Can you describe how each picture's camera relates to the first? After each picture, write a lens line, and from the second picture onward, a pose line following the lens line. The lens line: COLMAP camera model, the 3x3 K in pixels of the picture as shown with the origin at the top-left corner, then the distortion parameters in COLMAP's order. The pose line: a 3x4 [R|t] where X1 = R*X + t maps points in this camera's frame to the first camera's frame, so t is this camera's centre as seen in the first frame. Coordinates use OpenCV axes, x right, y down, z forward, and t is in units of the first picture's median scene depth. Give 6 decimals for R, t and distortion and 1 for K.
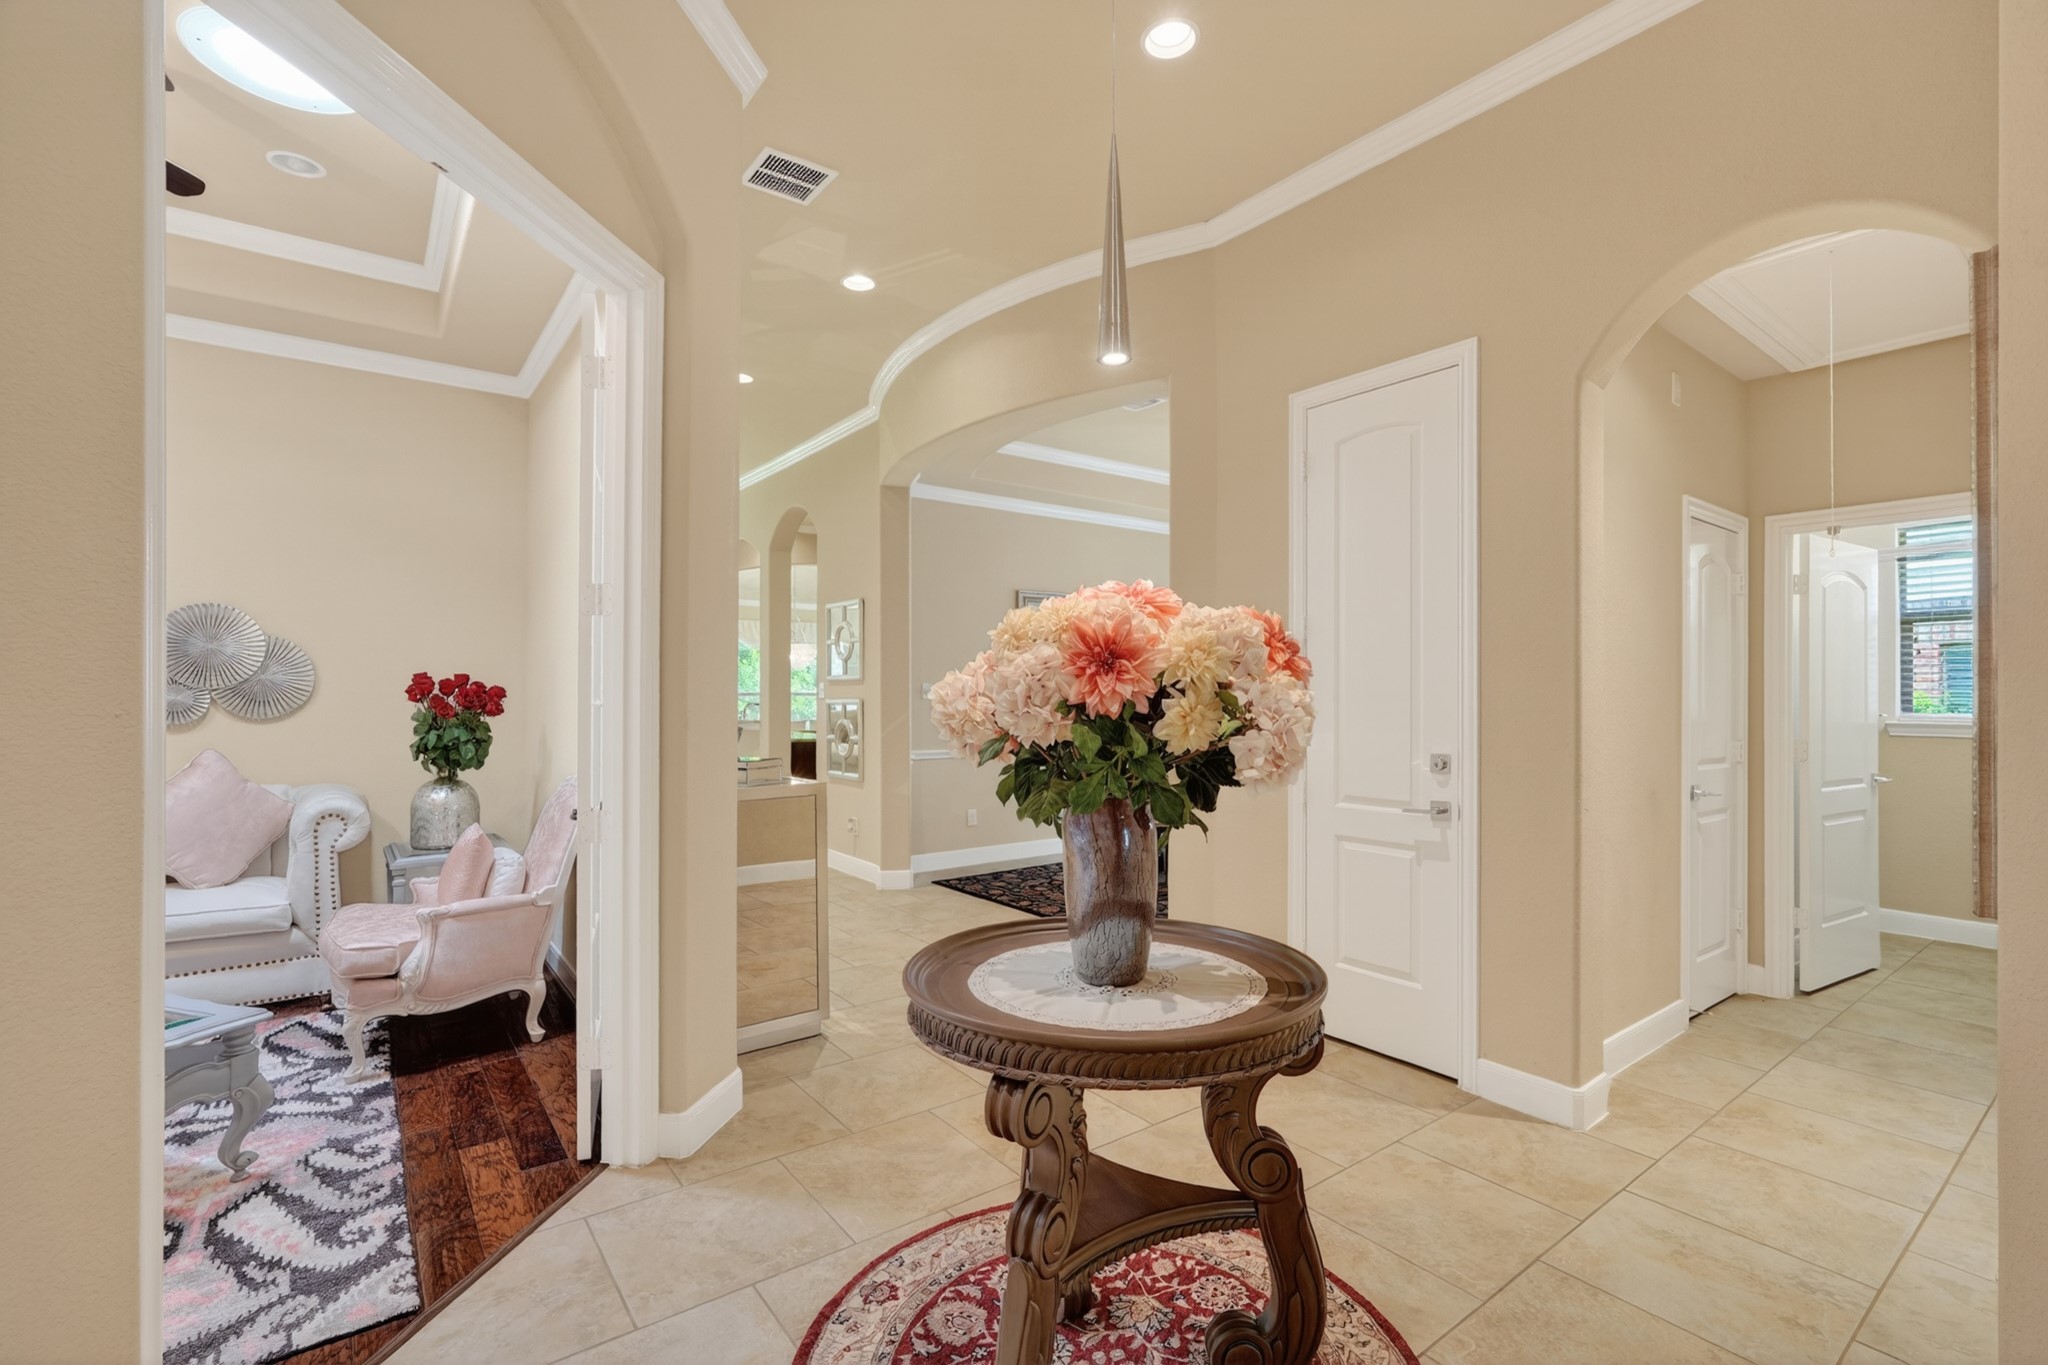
lens RADIAL K [[906.9, 0, 1020.5], [0, 906.9, 670.5], [0, 0, 1]] dist [-0.015822, 0.009226]
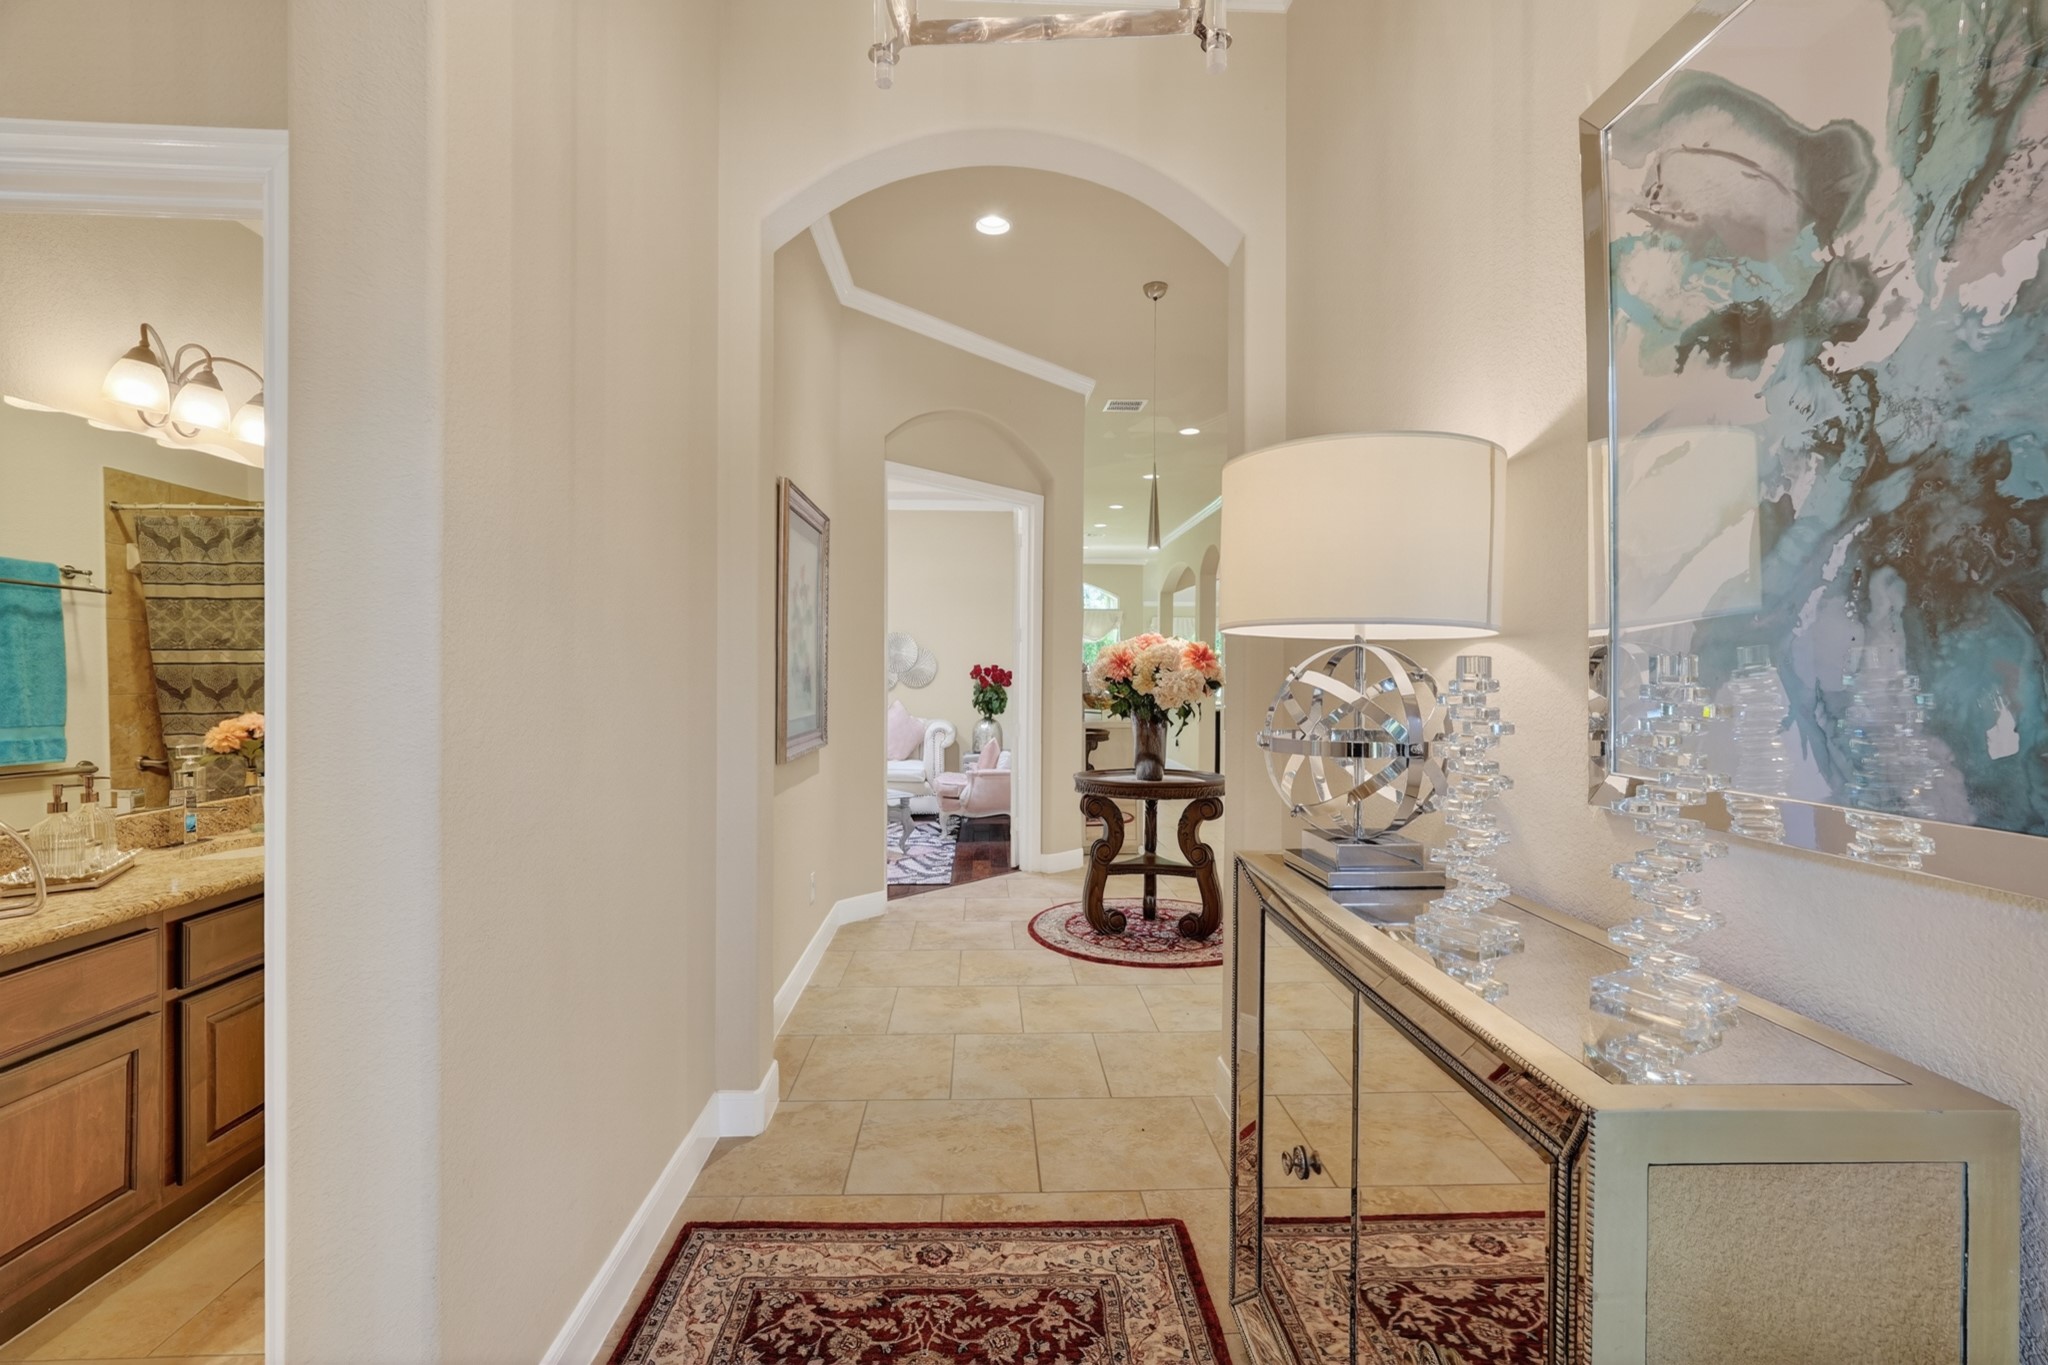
lens RADIAL K [[906.9, 0, 1020.5], [0, 906.9, 670.5], [0, 0, 1]] dist [-0.015822, 0.009226]
pose [[0.824625, 0.008106, -0.565622, 0.606127], [-0.002015, 0.999933, 0.011393, -0.007828], [0.565676, -0.008255, 0.824586, -0.662860]]
